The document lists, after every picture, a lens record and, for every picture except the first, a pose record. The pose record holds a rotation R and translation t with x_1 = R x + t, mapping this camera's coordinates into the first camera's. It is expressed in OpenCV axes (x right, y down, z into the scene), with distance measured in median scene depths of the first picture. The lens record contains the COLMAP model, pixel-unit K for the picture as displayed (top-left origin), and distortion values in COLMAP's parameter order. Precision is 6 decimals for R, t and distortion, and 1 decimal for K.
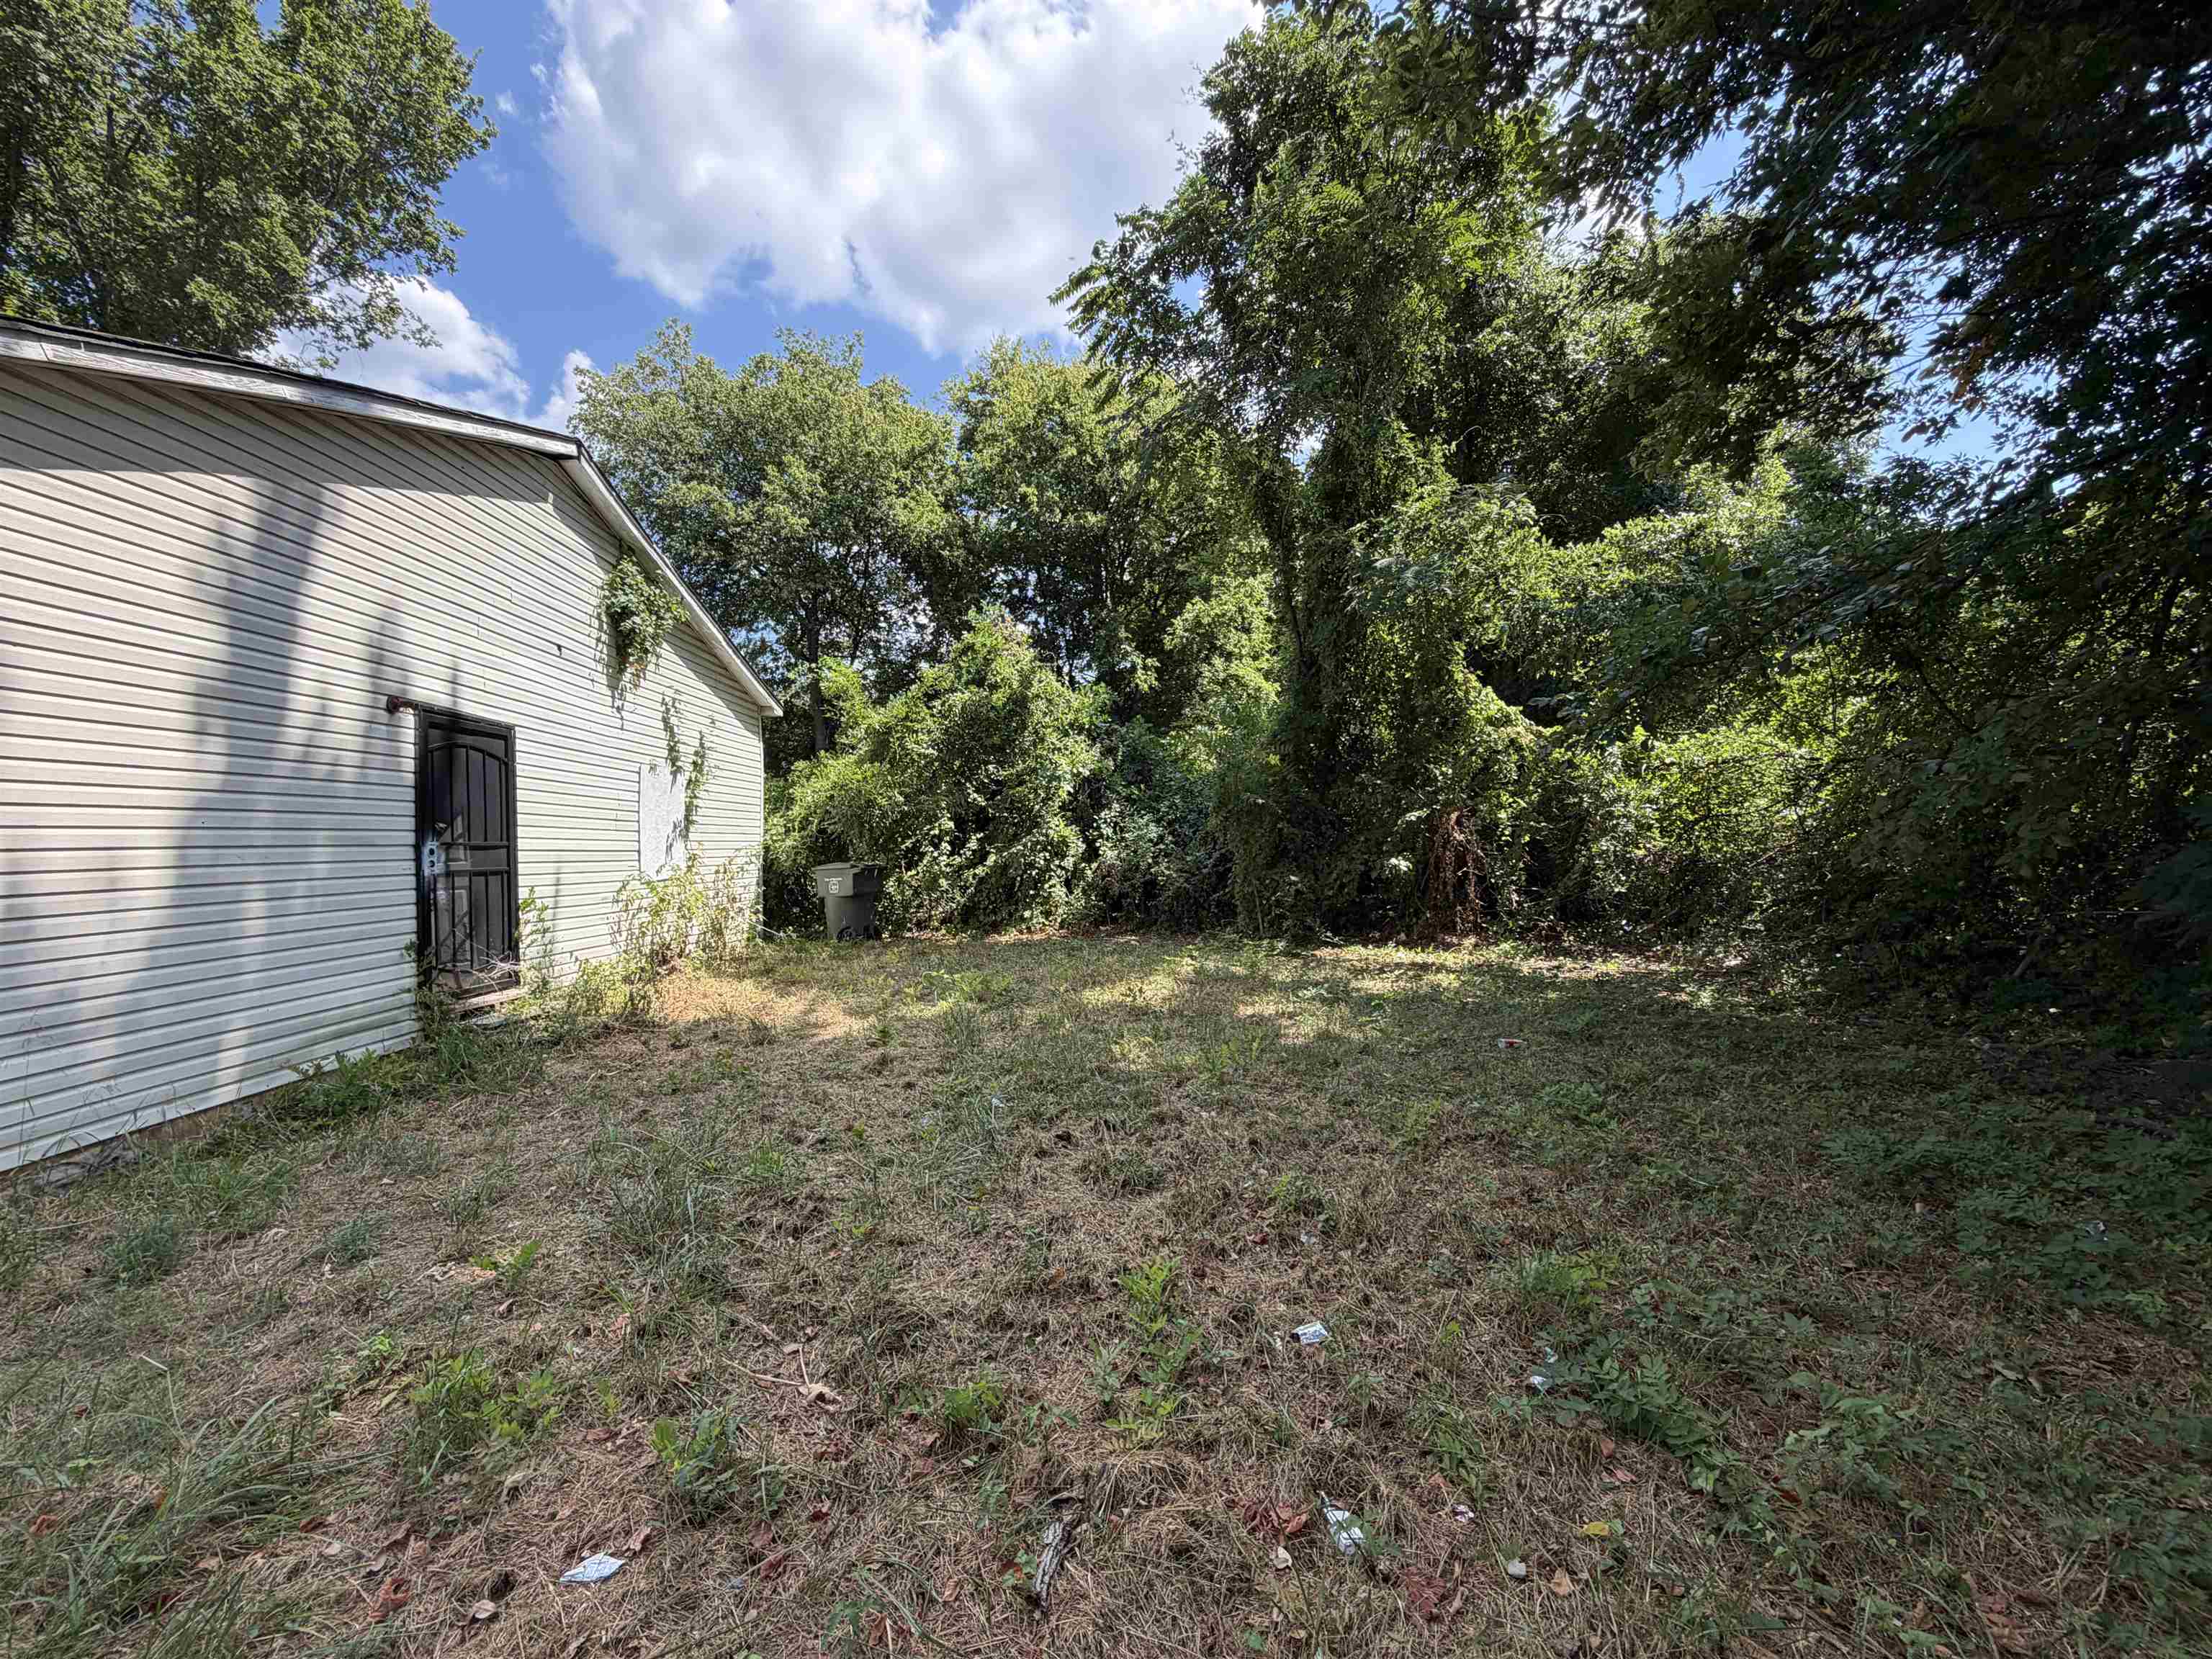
lens RADIAL K [[881.4, 0, 1098.8], [0, 881.4, 830.8], [0, 0, 1]] dist [-0.001194, 0.000418]
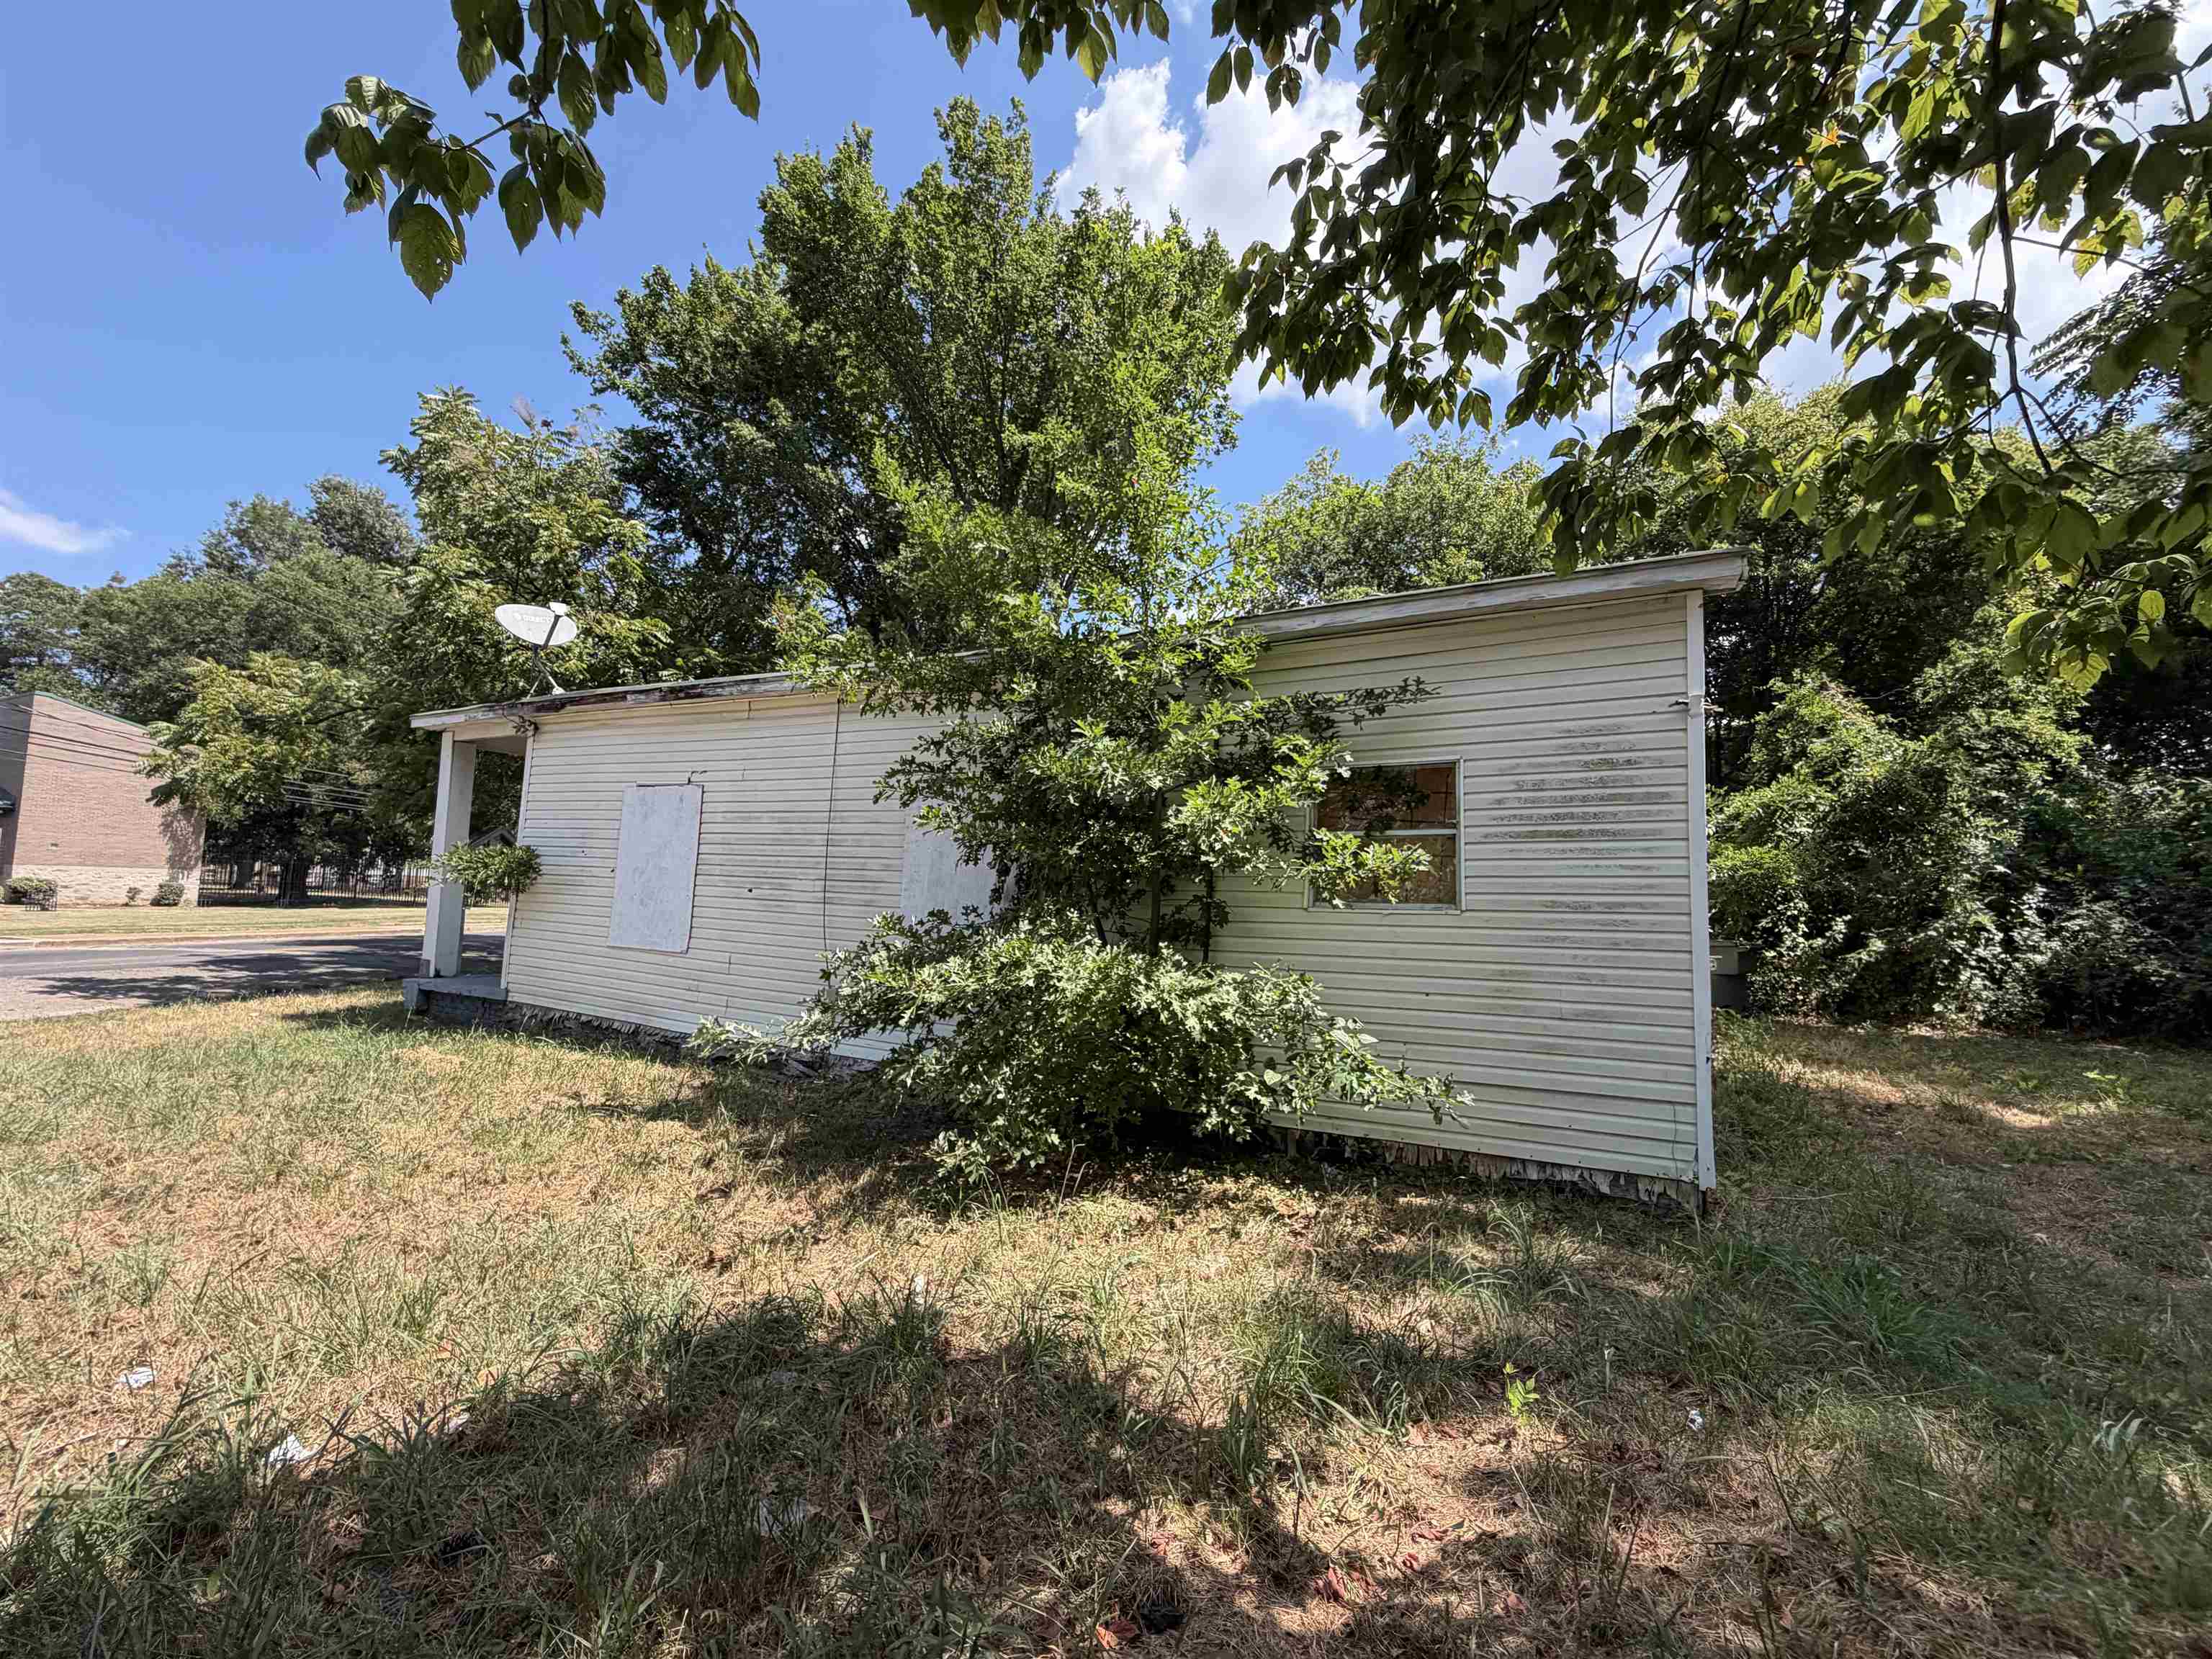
lens RADIAL K [[881.4, 0, 1106.1], [0, 881.4, 836.1], [0, 0, 1]] dist [-0.001194, 0.000418]
pose [[0.885460, -0.002746, -0.464708, -0.608072], [-0.030300, 0.997514, -0.063628, 0.003790], [0.463727, 0.070421, 0.883175, -0.299588]]
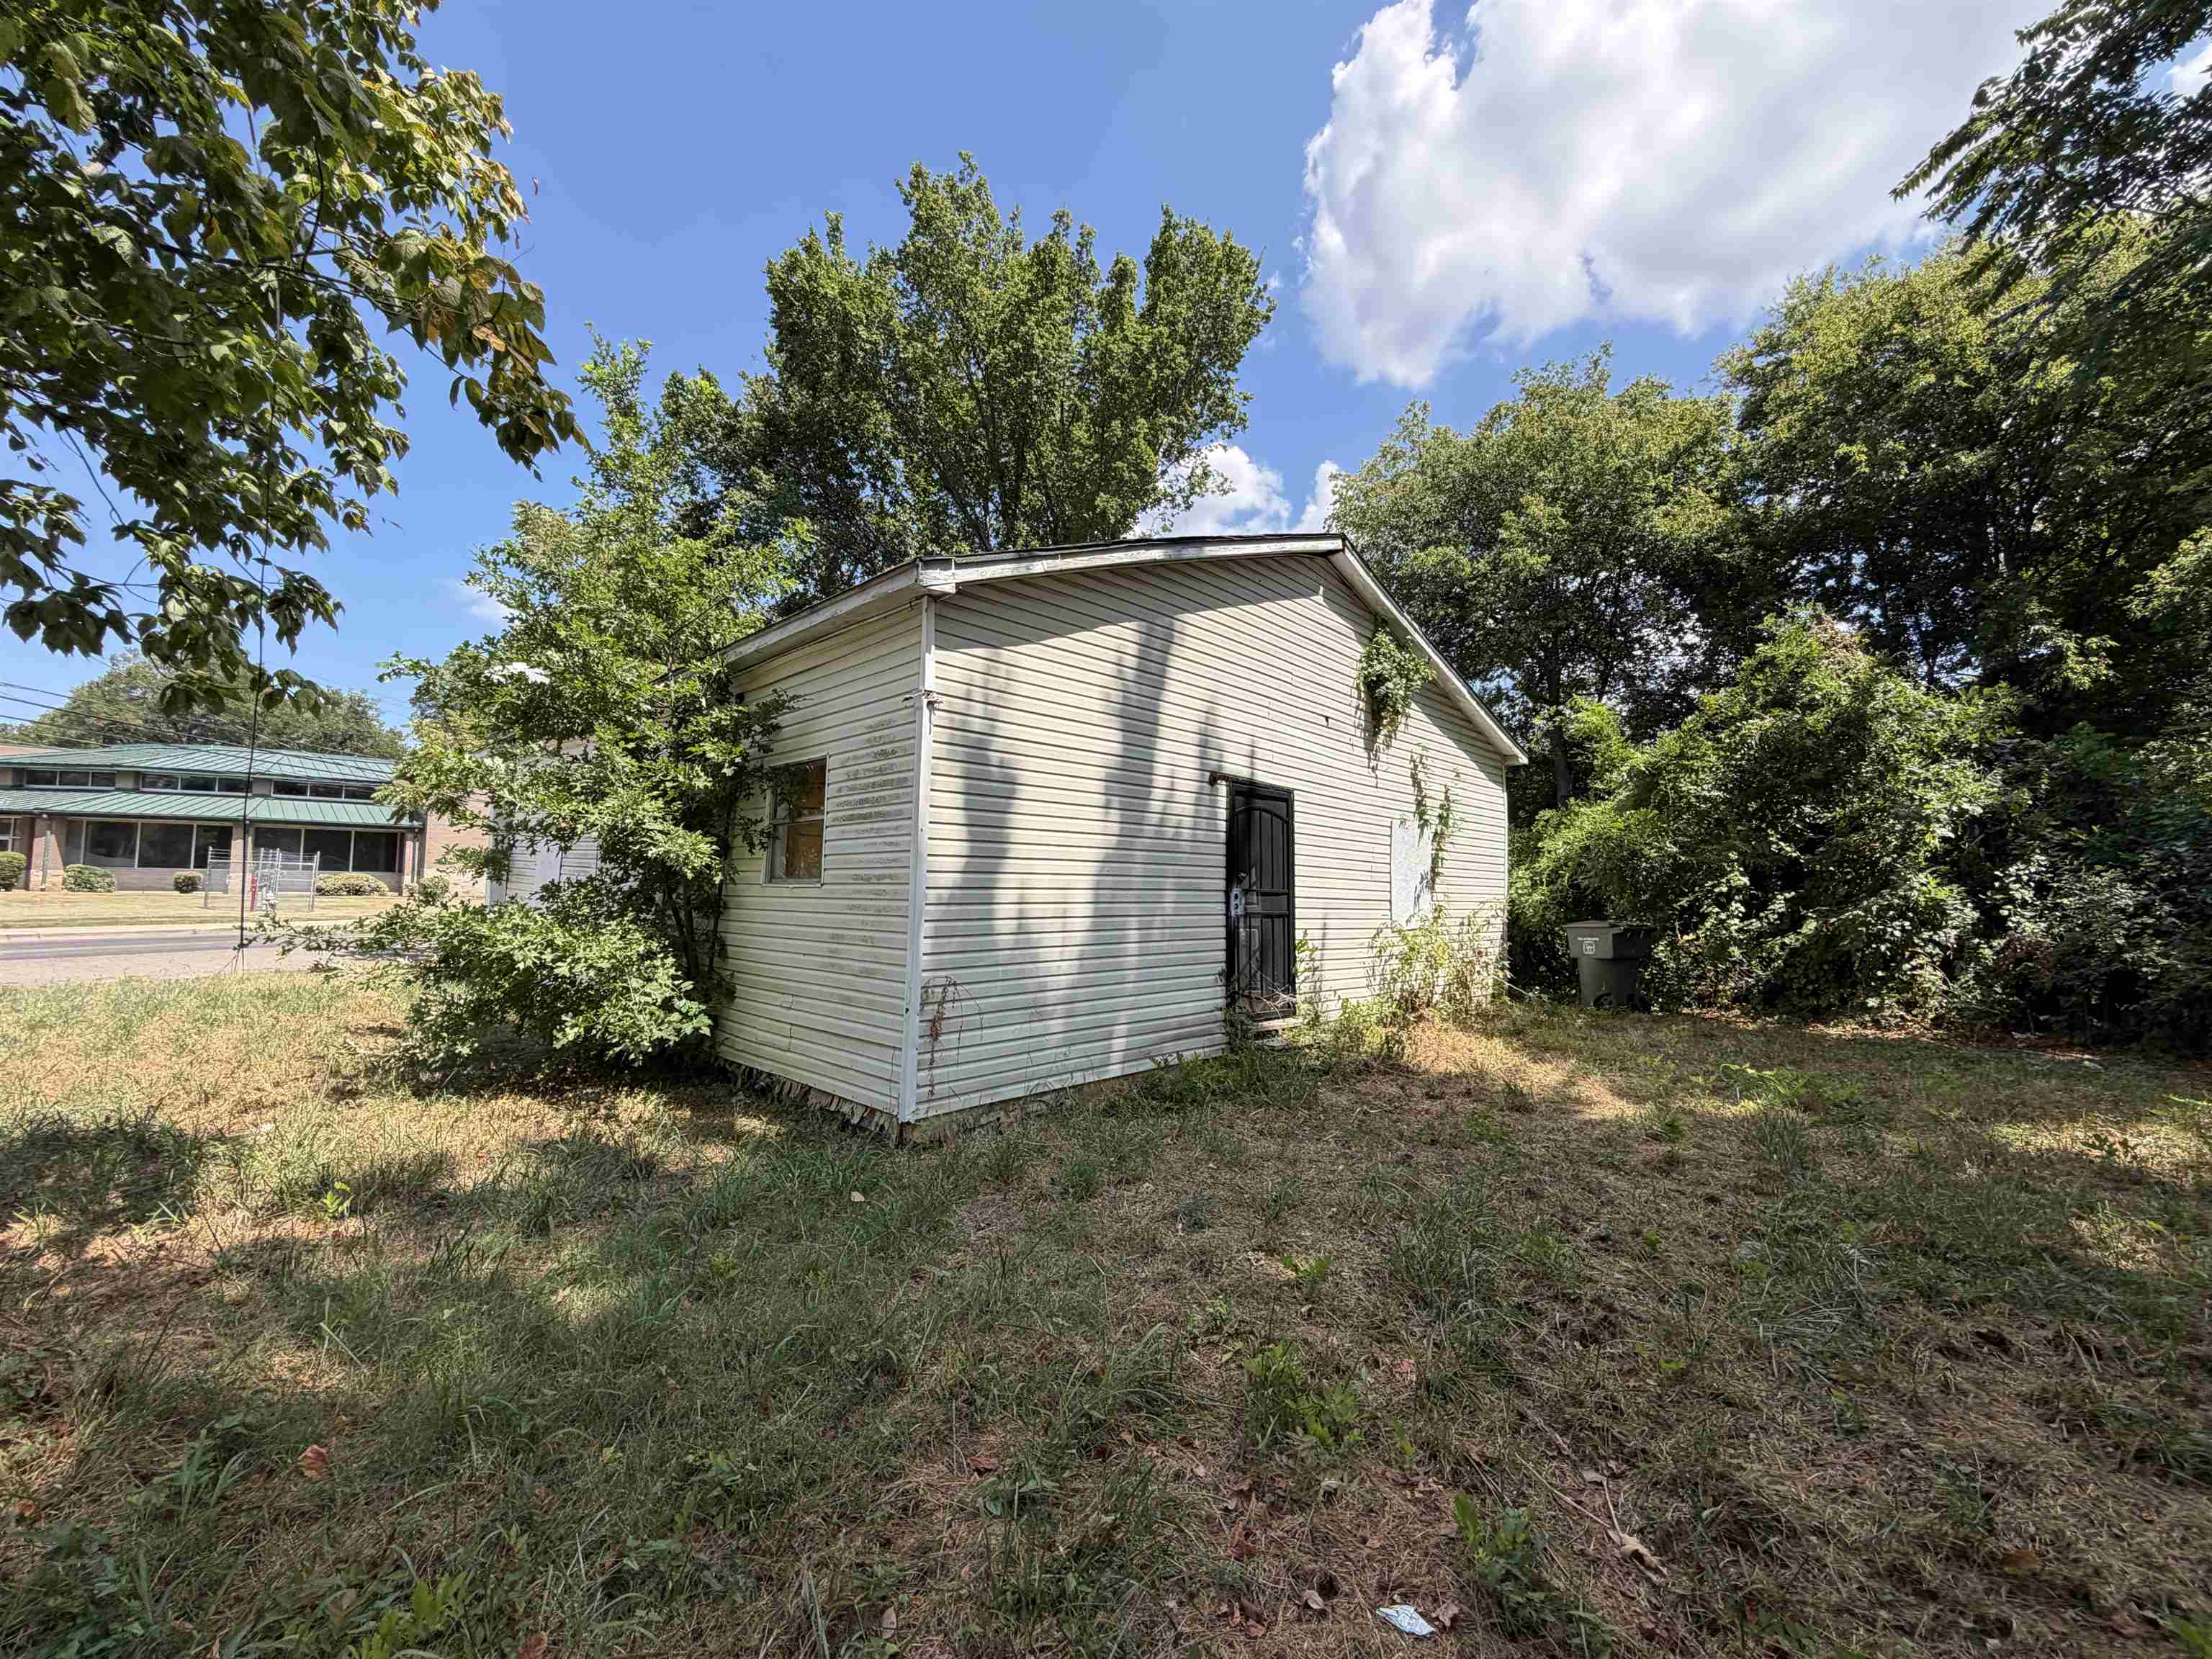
lens RADIAL K [[881.4, 0, 1097.1], [0, 881.4, 830.1], [0, 0, 1]] dist [-0.001194, 0.000418]
pose [[0.707949, -0.022944, -0.705891, -0.023813], [-0.018102, 0.998554, -0.050612, -0.002200], [0.706031, 0.048608, 0.706510, -0.002047]]
